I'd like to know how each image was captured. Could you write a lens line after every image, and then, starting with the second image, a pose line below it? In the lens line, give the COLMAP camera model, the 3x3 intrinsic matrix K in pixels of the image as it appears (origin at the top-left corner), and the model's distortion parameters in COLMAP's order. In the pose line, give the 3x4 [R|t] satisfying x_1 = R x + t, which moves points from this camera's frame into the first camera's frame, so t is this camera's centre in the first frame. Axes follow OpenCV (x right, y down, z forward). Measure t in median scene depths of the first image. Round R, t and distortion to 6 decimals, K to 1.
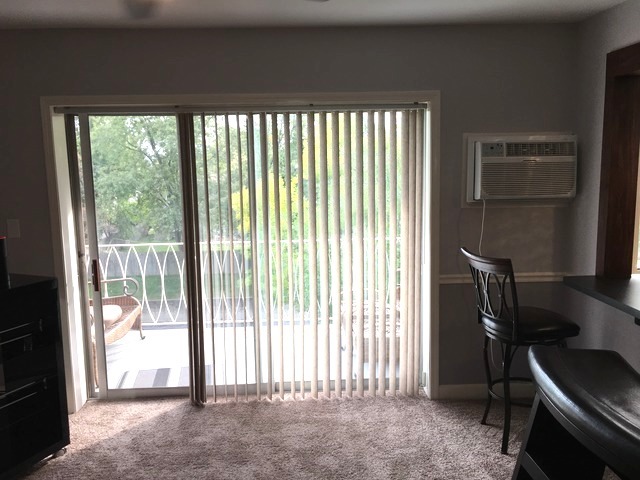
lens RADIAL K [[540.1, 0, 317.4], [0, 540.1, 241.3], [0, 0, 1]] dist [0.062890, -0.066144]
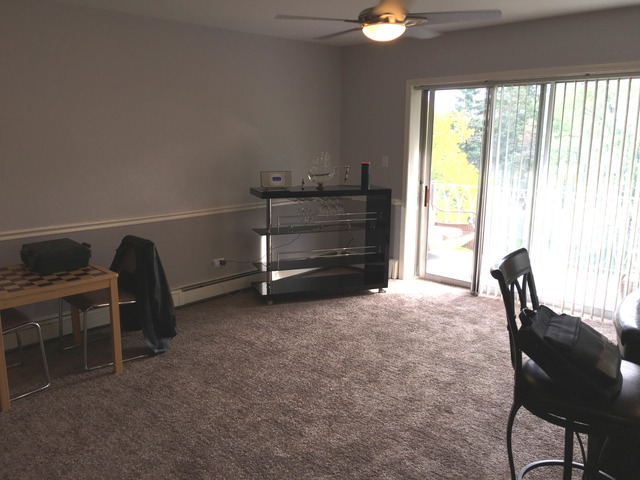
lens RADIAL K [[540.1, 0, 320.9], [0, 540.1, 238.1], [0, 0, 1]] dist [0.062890, -0.066144]
pose [[0.698167, 0.159010, -0.698053, 0.501217], [-0.122206, 0.987183, 0.102645, 0.063561], [0.705428, 0.013643, 0.708651, -0.310762]]
